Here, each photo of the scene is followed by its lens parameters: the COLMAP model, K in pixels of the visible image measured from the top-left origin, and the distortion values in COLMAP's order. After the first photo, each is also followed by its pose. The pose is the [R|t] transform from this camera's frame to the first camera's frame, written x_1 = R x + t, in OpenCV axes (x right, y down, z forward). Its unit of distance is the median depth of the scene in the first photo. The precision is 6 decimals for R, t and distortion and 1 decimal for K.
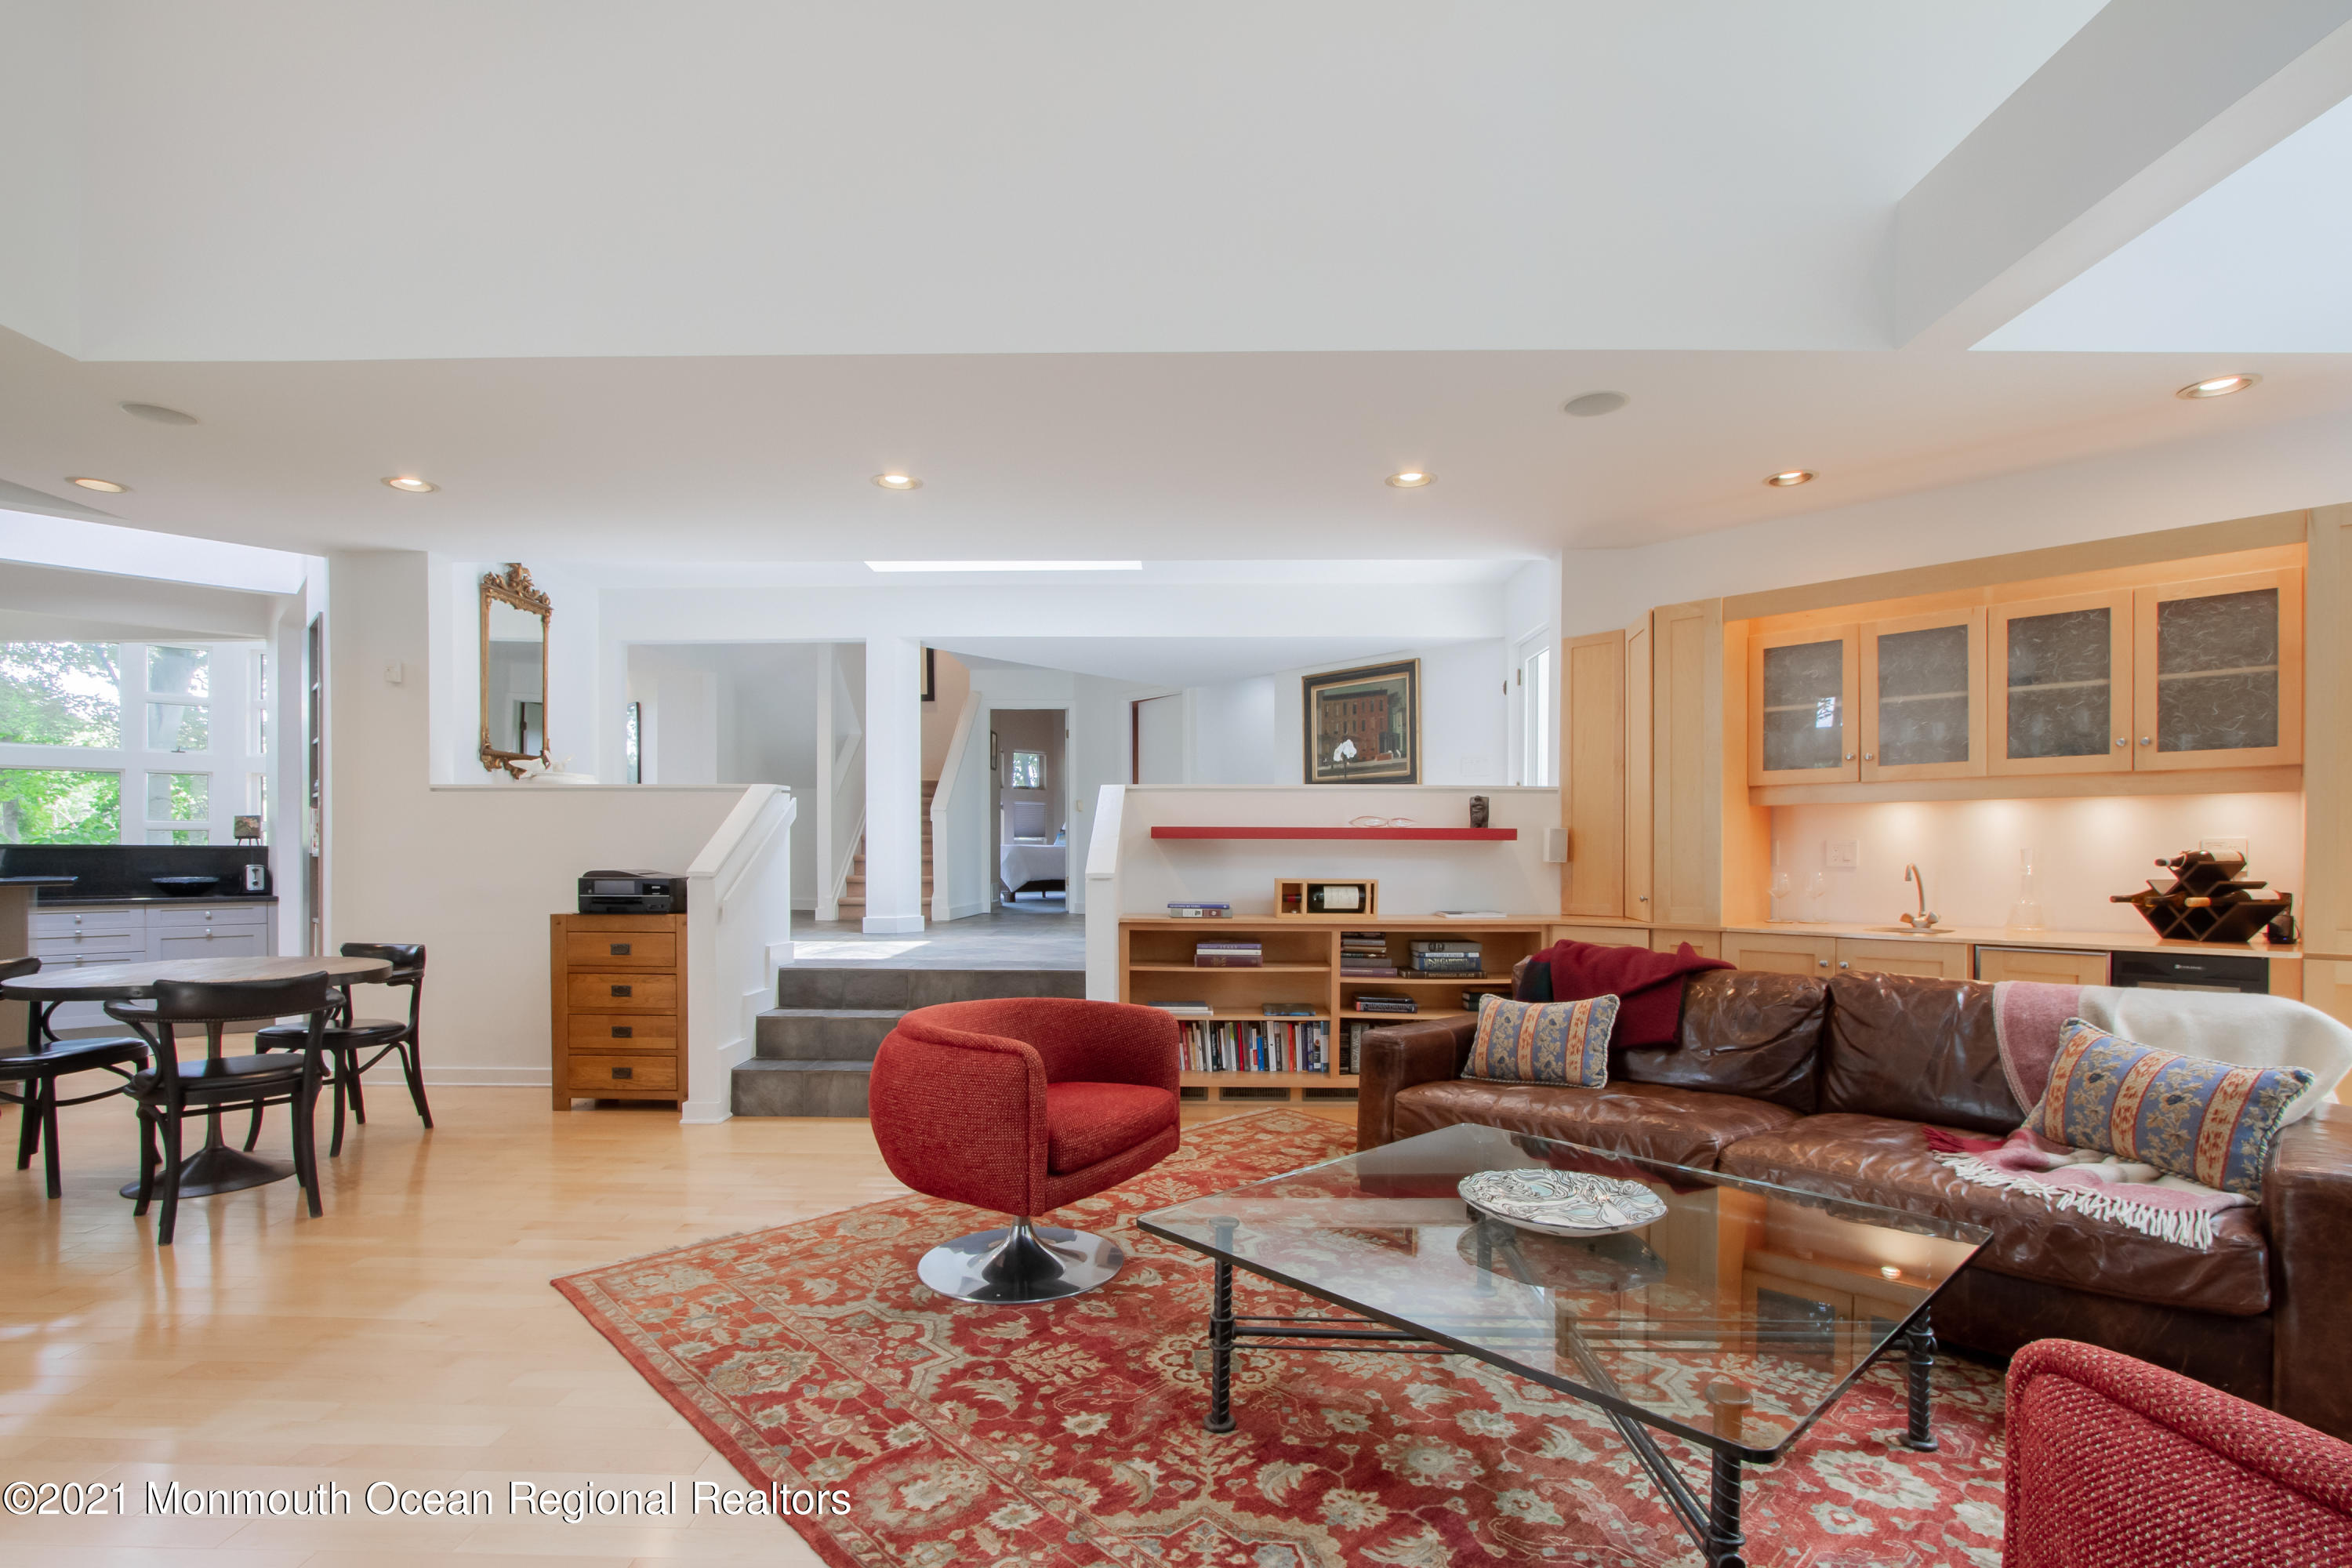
lens RADIAL K [[1092.6, 0, 1180.2], [0, 1092.6, 870.3], [0, 0, 1]] dist [-0.015930, 0.000592]
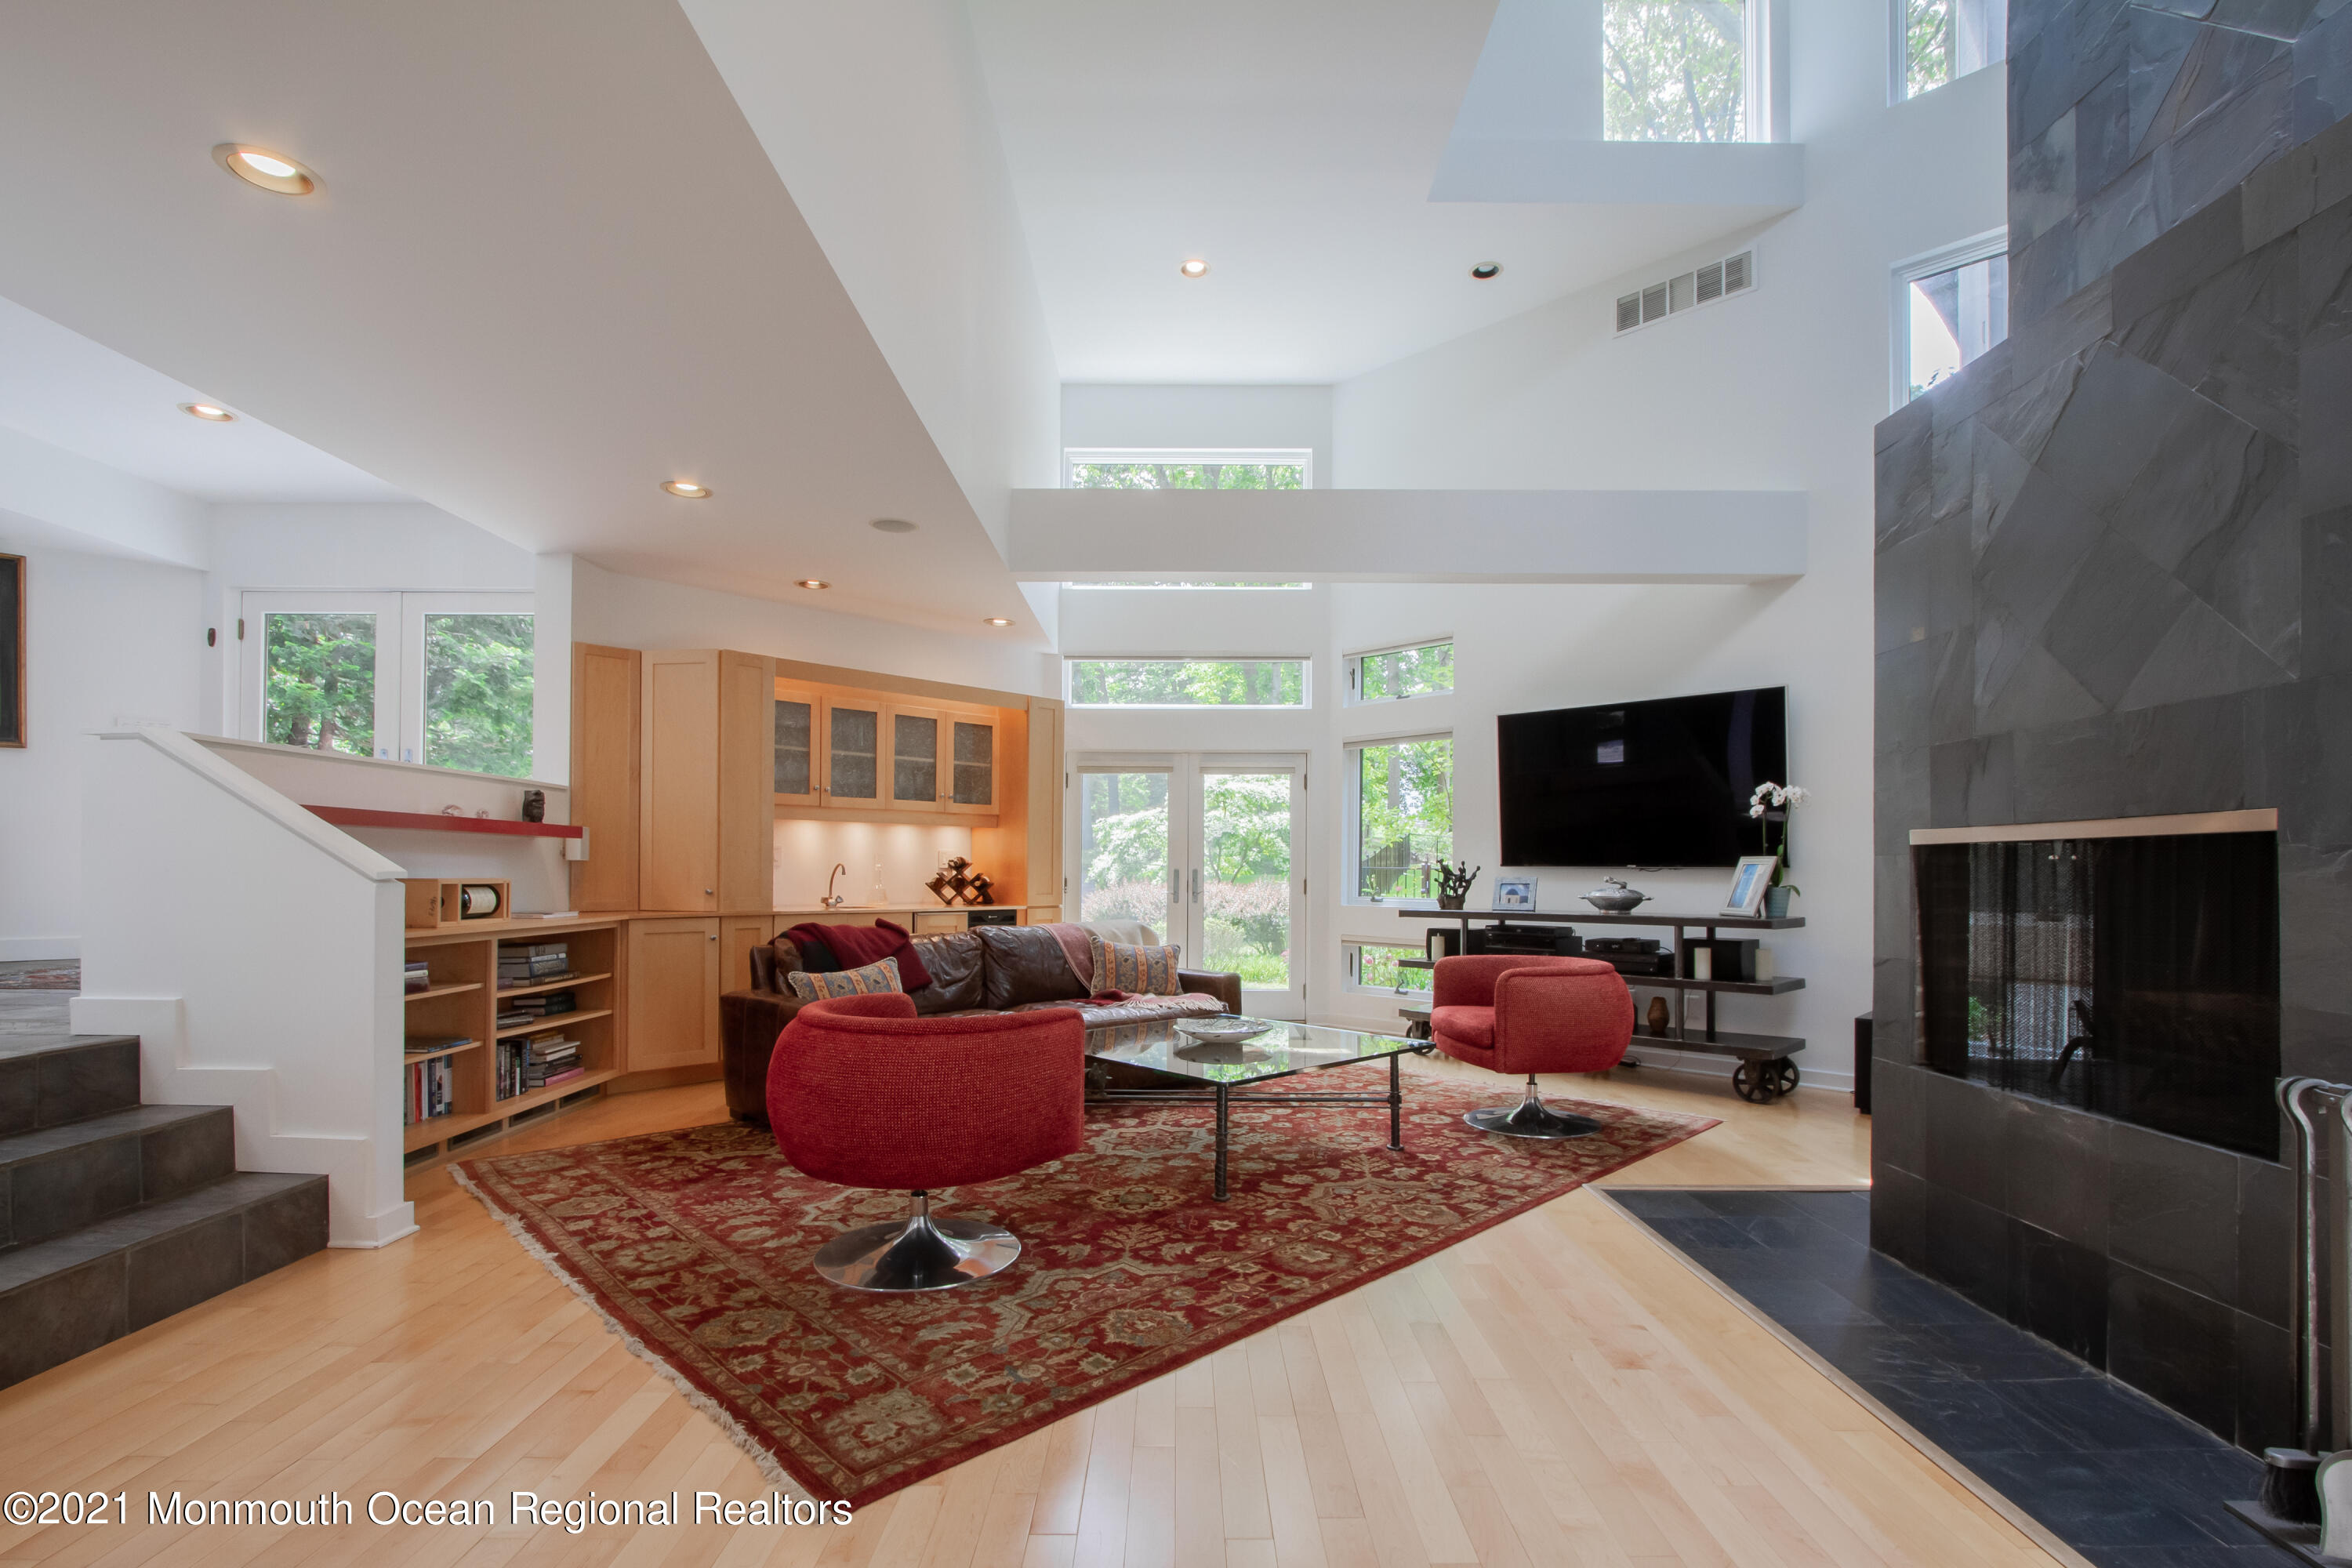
lens RADIAL K [[1092.0, 0, 1167.0], [0, 1092.0, 868.7], [0, 0, 1]] dist [-0.019989, 0.000192]
pose [[-0.006543, -0.001178, 0.999978, -0.725625], [0.004502, 0.999989, 0.001208, 0.001769], [-0.999968, 0.004510, -0.006537, 0.486583]]
